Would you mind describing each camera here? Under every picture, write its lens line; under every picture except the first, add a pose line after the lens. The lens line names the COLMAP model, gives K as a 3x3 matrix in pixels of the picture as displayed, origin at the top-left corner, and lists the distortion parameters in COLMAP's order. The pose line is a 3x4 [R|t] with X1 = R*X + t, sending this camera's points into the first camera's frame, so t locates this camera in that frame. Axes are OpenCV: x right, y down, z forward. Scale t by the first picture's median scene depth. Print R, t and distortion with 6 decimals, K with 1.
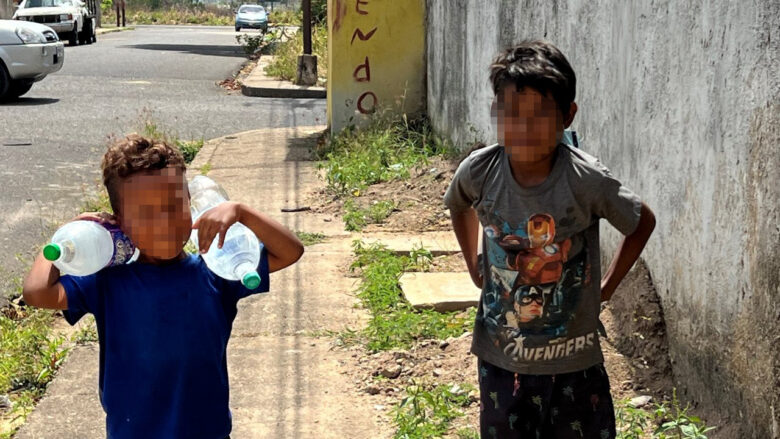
lens RADIAL K [[1725.2, 0, 389.9], [0, 1725.2, 219.7], [0, 0, 1]] dist [0.049204, 0.000000]
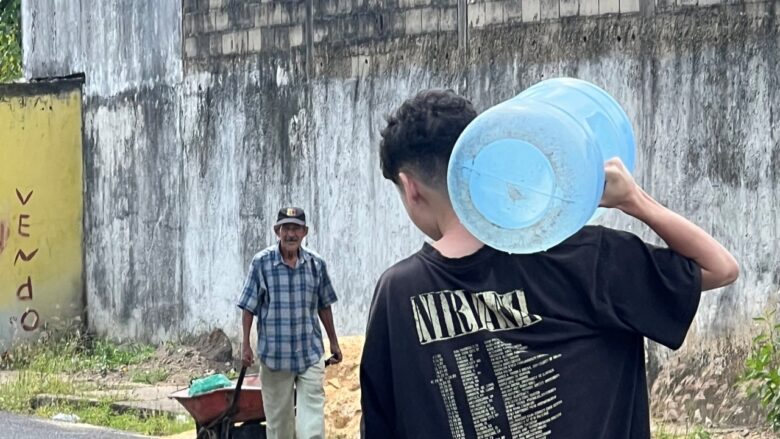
lens RADIAL K [[5005.0, 0, 390.0], [0, 5005.0, 219.4], [0, 0, 1]] dist [-0.288511, 0.000000]
pose [[0.967605, -0.012274, 0.252170, -0.569648], [0.043005, 0.992234, -0.116716, 0.236787], [-0.248779, 0.123780, 0.960618, -1.989940]]
